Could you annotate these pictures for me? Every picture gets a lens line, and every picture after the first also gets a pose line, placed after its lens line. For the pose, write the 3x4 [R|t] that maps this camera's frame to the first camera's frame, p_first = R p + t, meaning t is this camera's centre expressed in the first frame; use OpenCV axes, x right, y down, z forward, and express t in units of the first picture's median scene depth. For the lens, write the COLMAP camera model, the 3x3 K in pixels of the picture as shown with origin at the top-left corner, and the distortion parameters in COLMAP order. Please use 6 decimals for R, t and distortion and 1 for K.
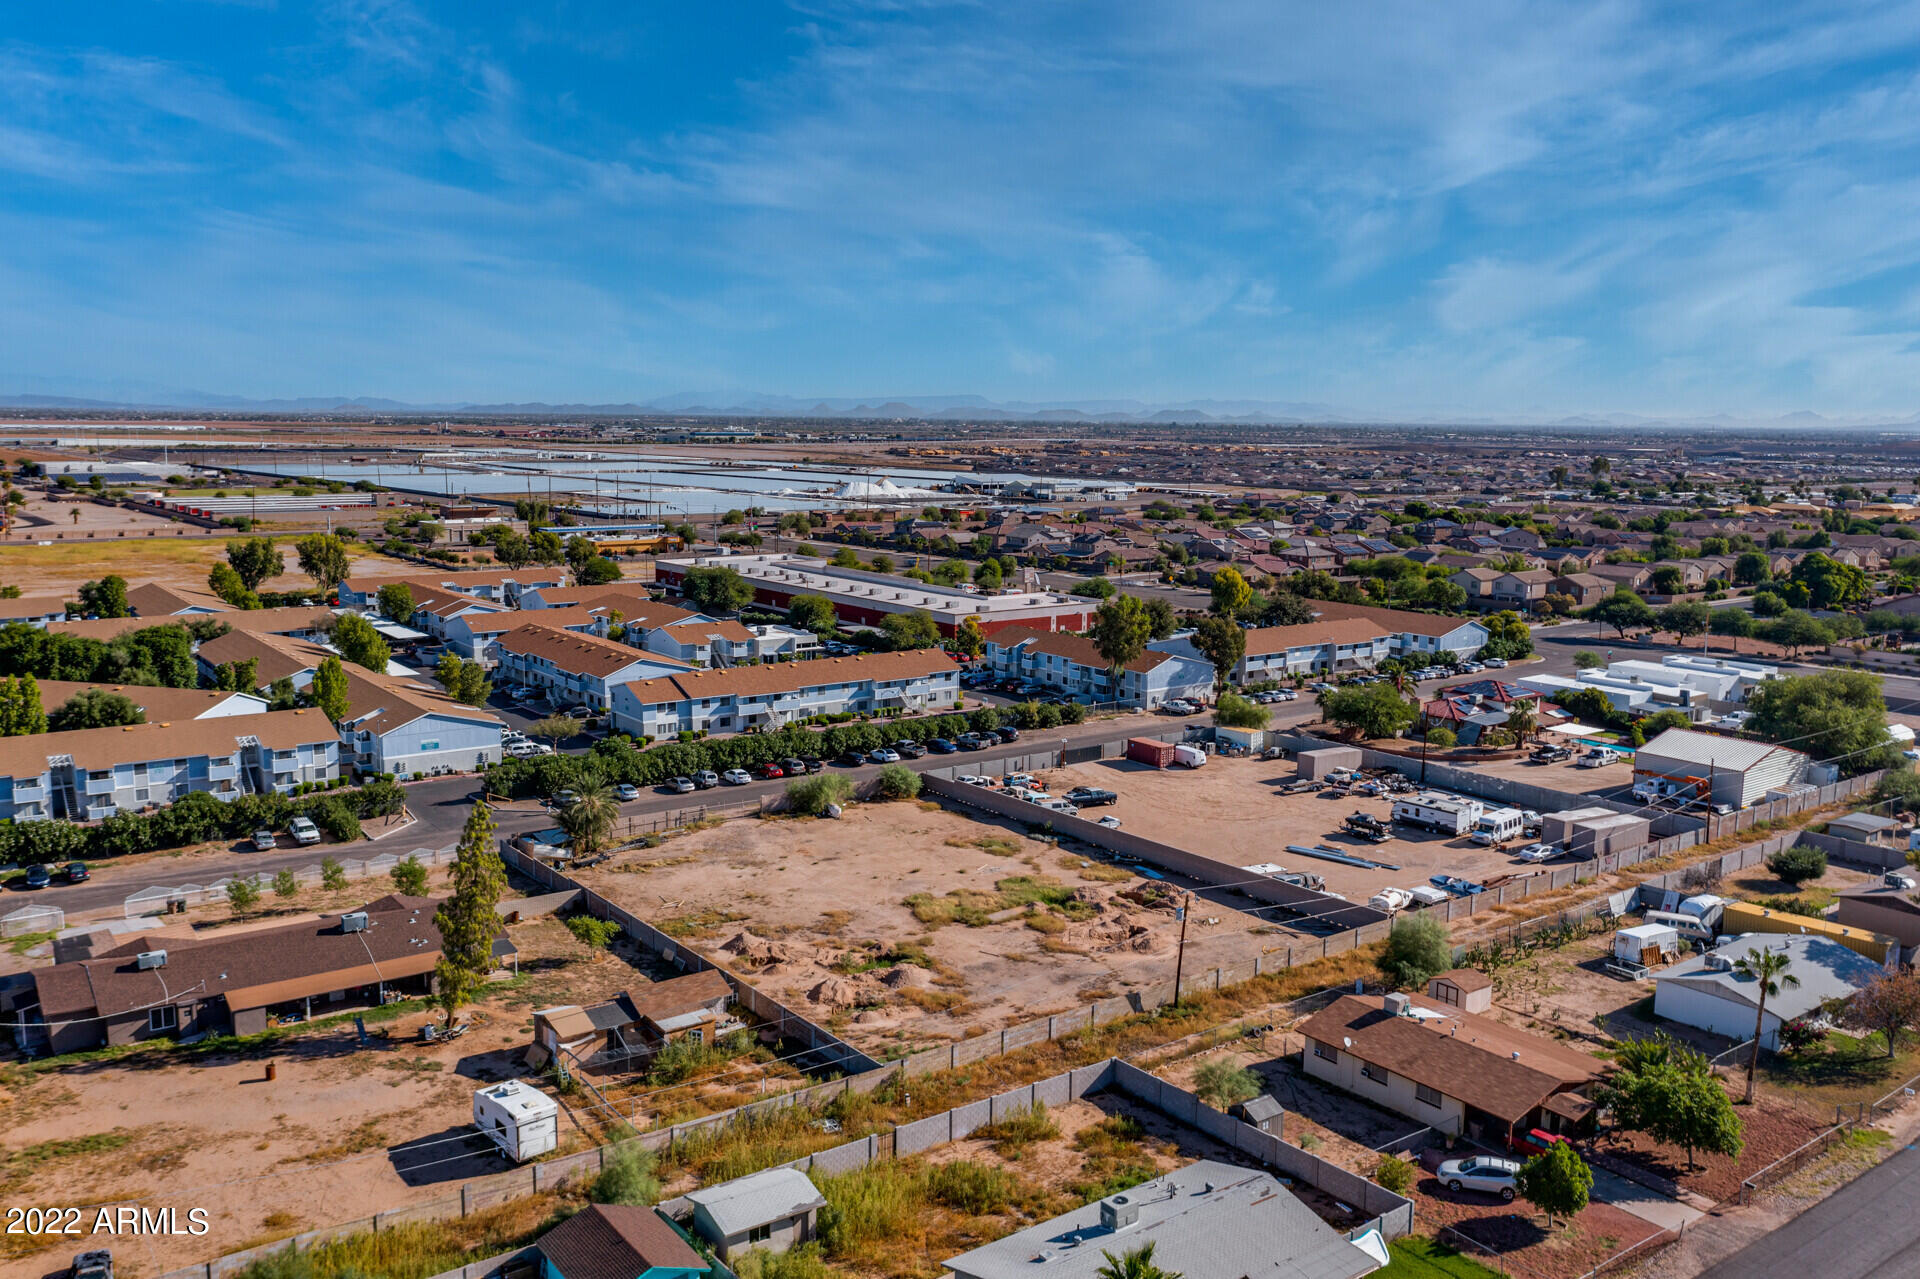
lens RADIAL K [[1517.6, 0, 956.4], [0, 1517.6, 634.6], [0, 0, 1]] dist [-0.012890, 0.003607]
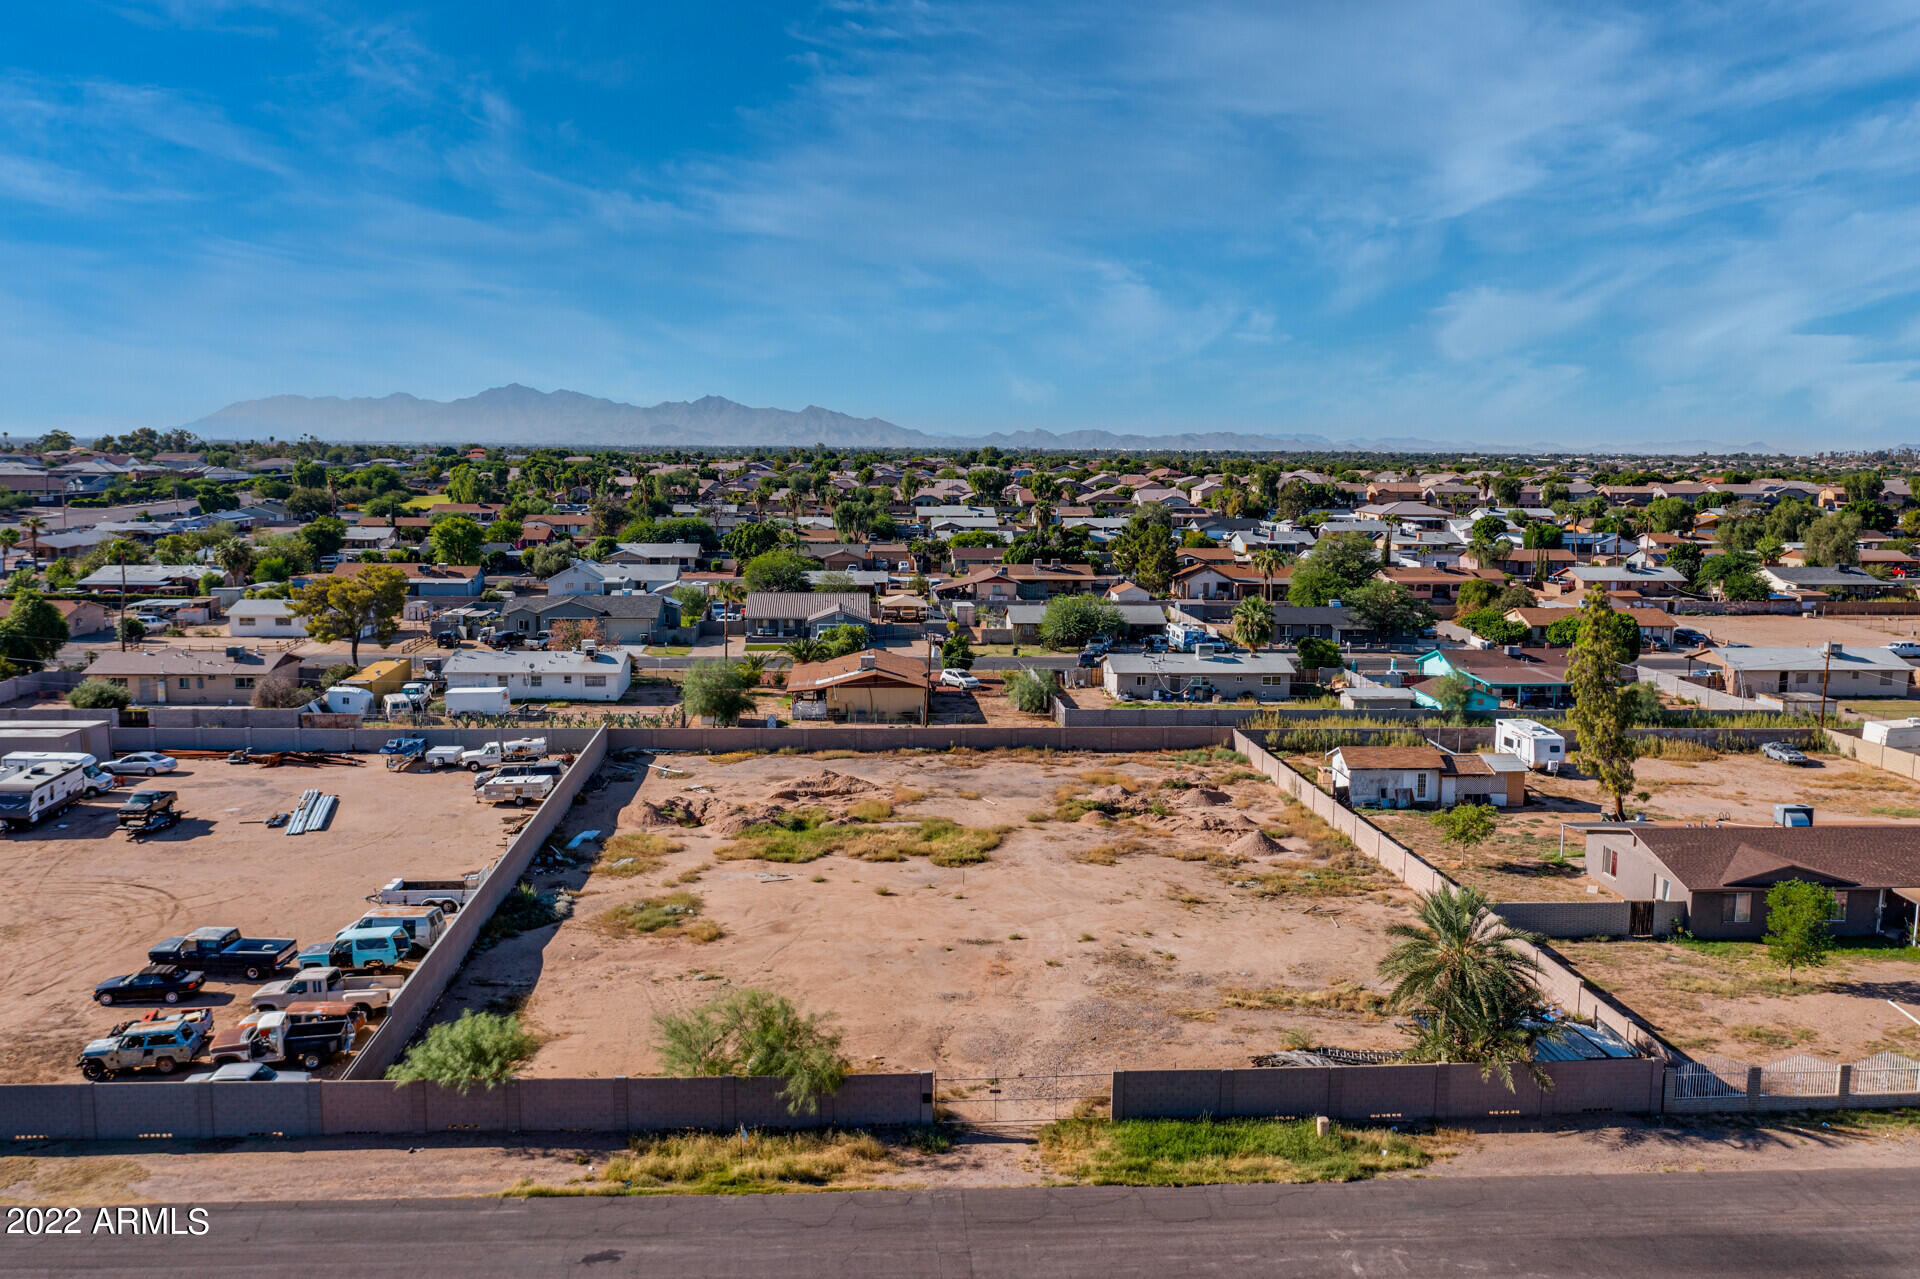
lens RADIAL K [[1517.6, 0, 955.1], [0, 1517.6, 648.4], [0, 0, 1]] dist [-0.012890, 0.003607]
pose [[-0.842594, -0.093750, 0.530327, -0.304601], [0.054681, 0.964750, 0.257424, -0.071195], [-0.535766, 0.245903, -0.807766, 1.254795]]
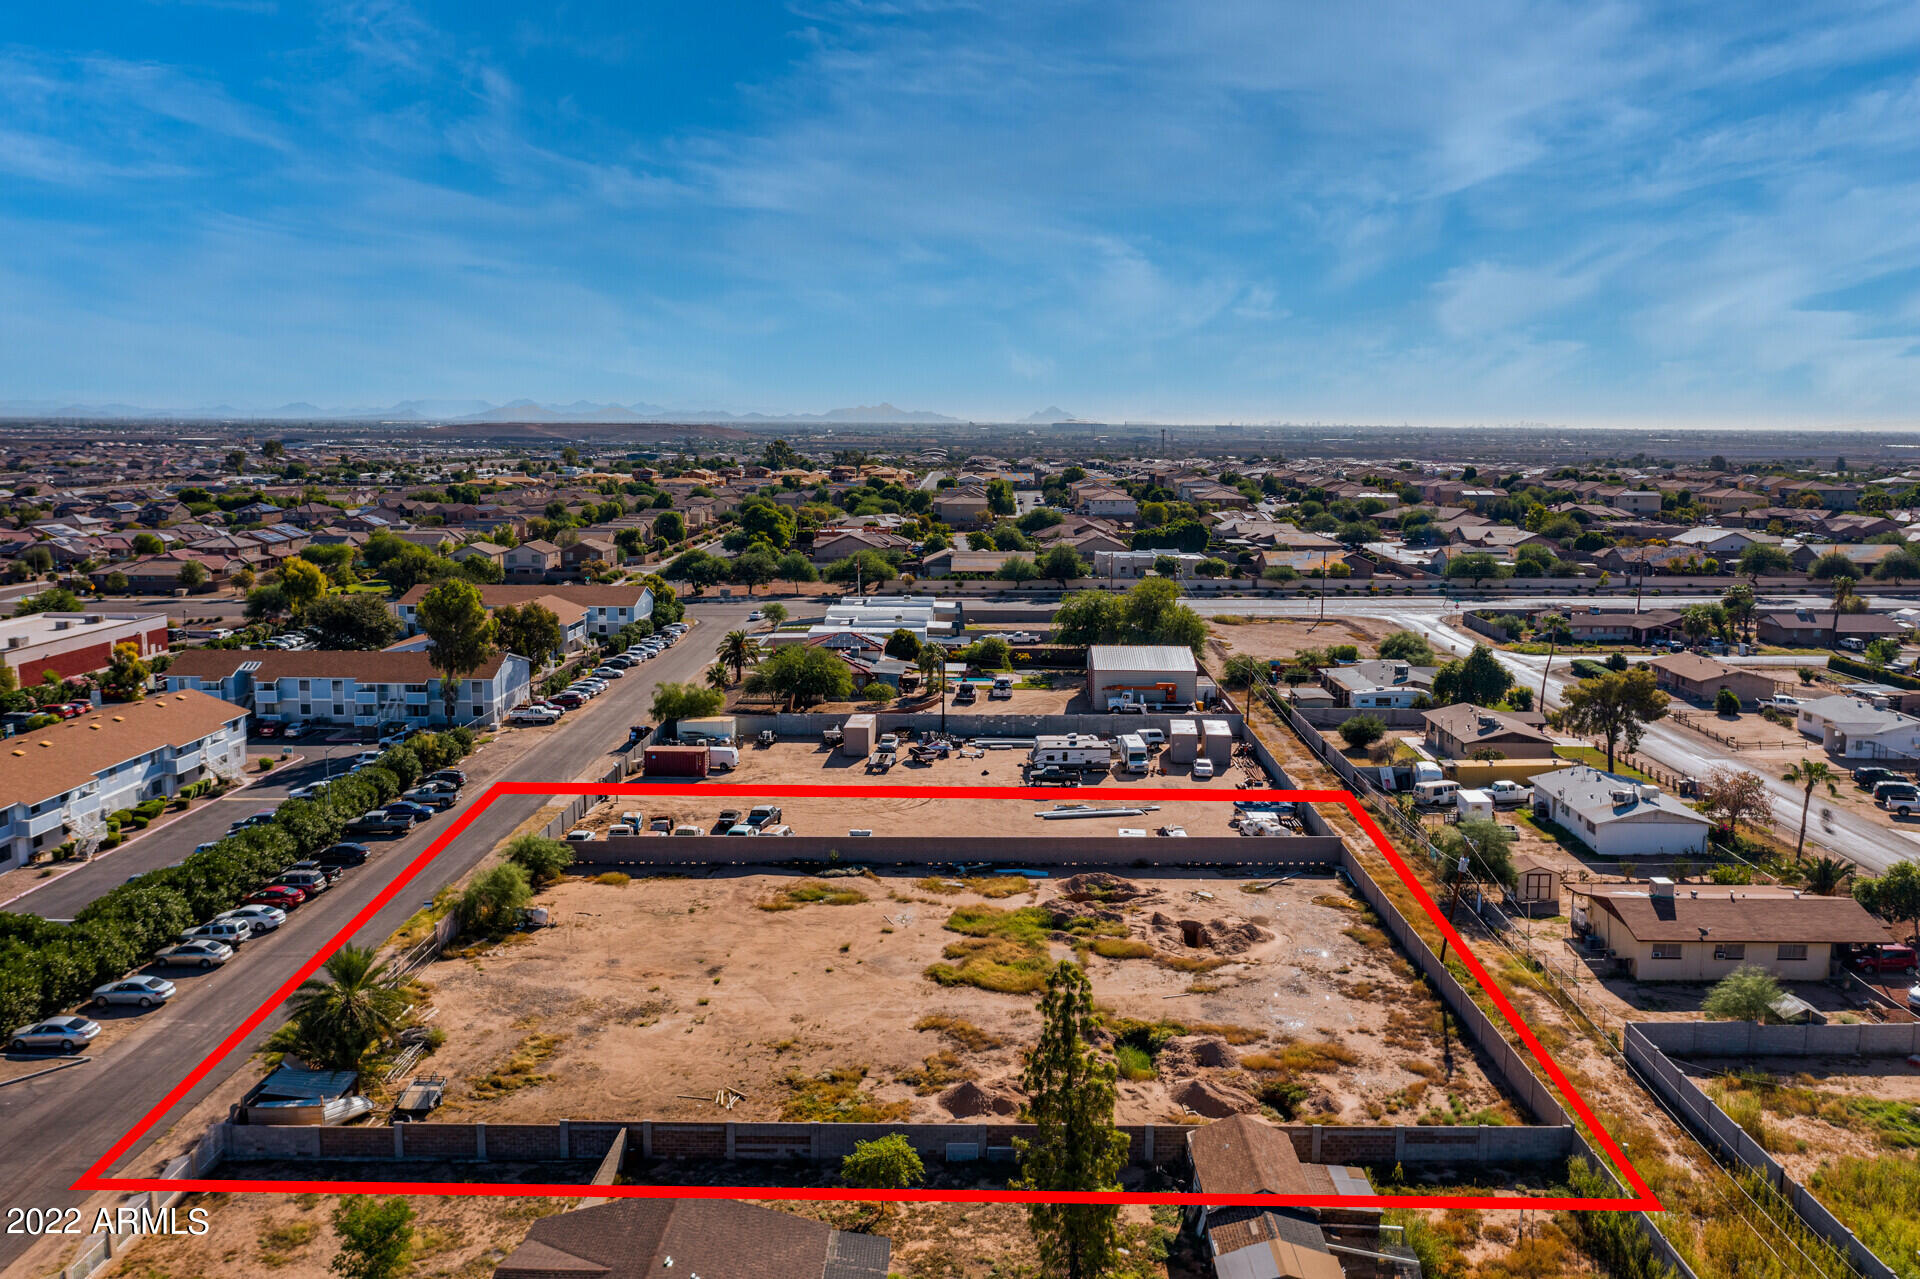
lens RADIAL K [[1517.6, 0, 957.6], [0, 1517.6, 638.5], [0, 0, 1]] dist [-0.012890, 0.003607]
pose [[0.611389, -0.119681, 0.782228, -0.471950], [0.113156, 0.991561, 0.063266, -0.024855], [-0.783198, 0.049834, 0.619772, 0.445140]]
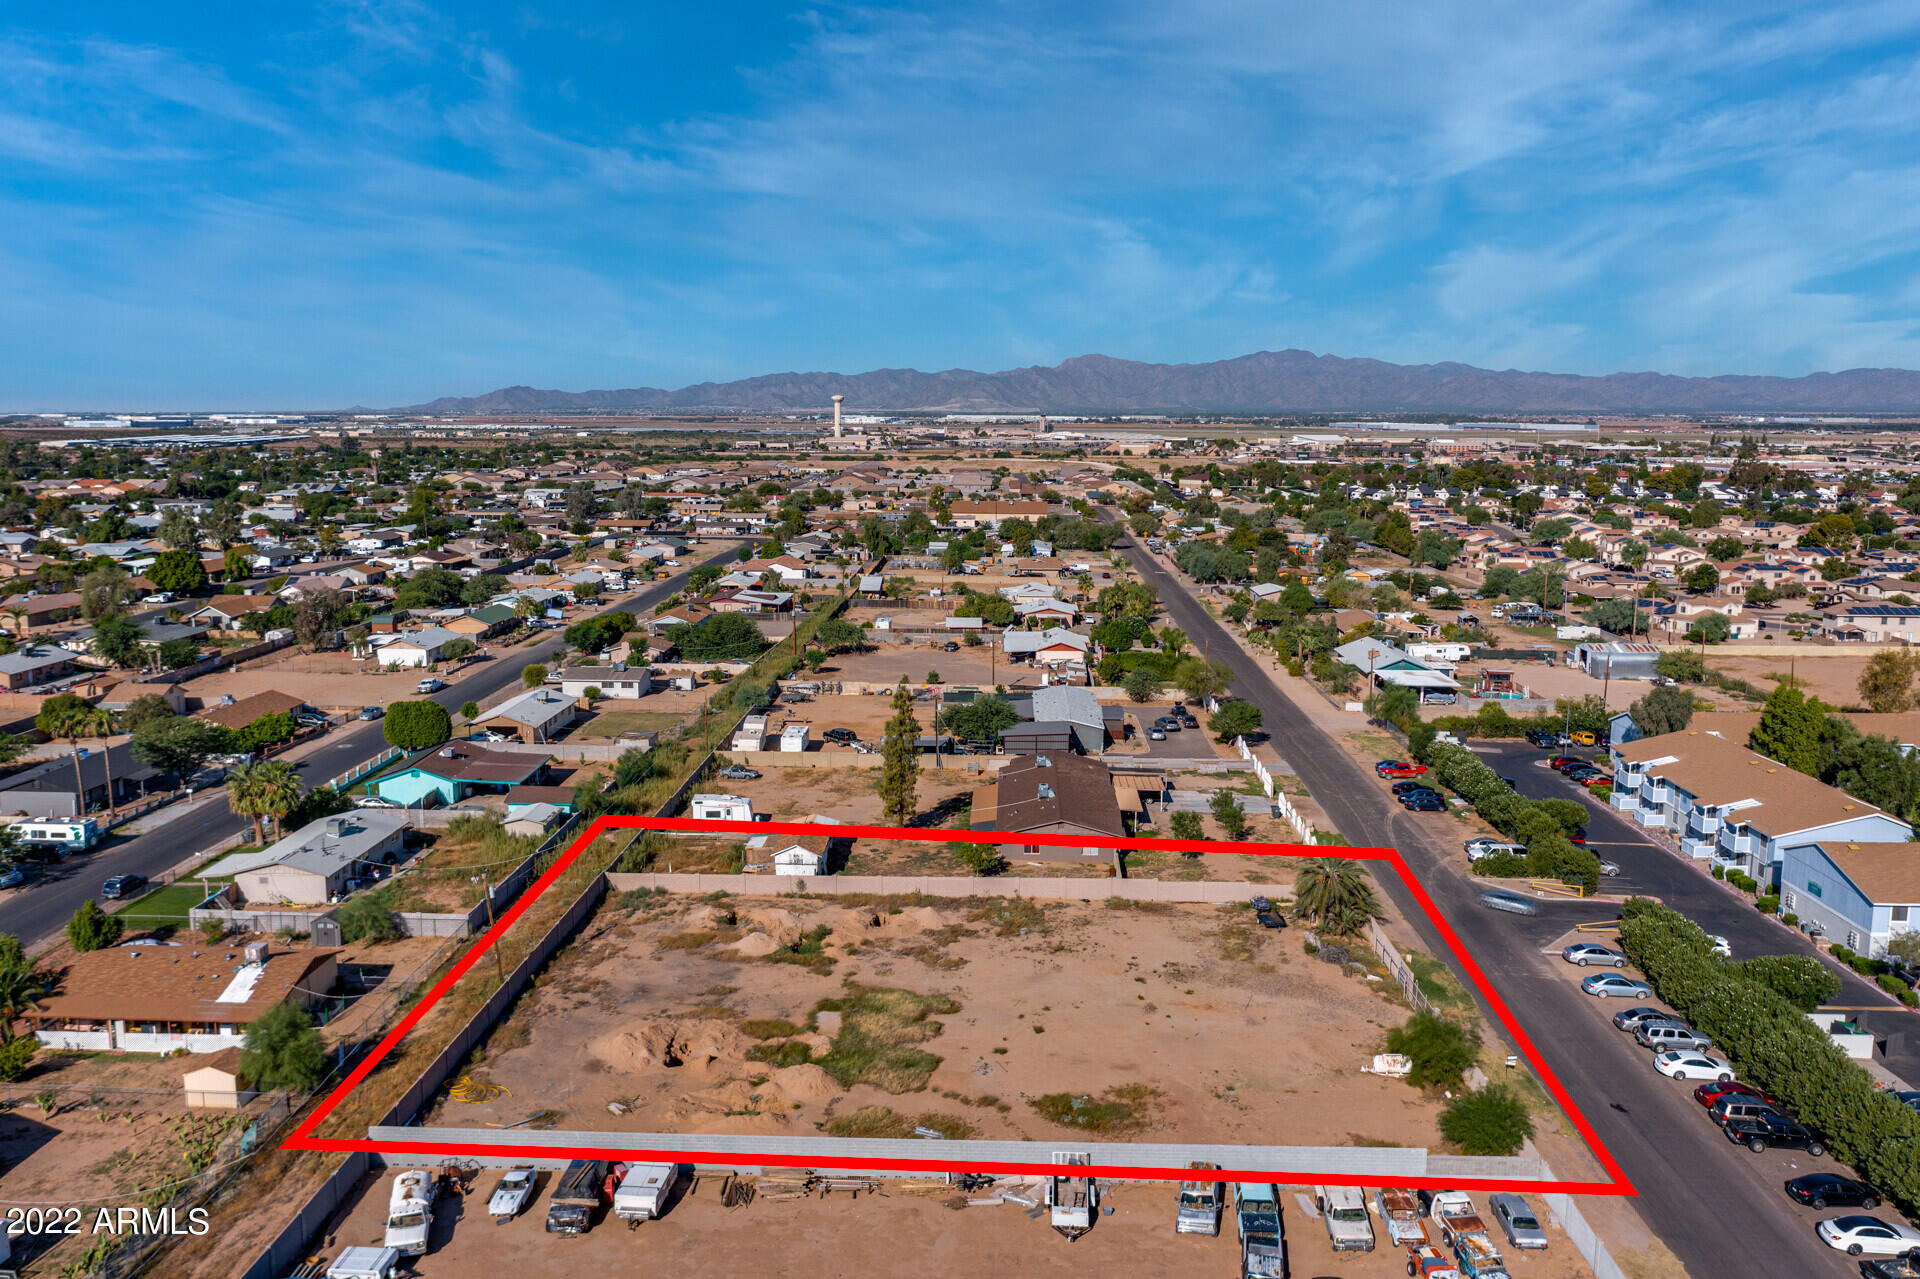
lens RADIAL K [[1517.6, 0, 948.4], [0, 1517.6, 625.8], [0, 0, 1]] dist [-0.012890, 0.003607]
pose [[-0.625426, 0.093144, -0.774704, 0.481921], [-0.120566, 0.969390, 0.213885, -0.162091], [0.770912, 0.227172, -0.595052, 1.191770]]
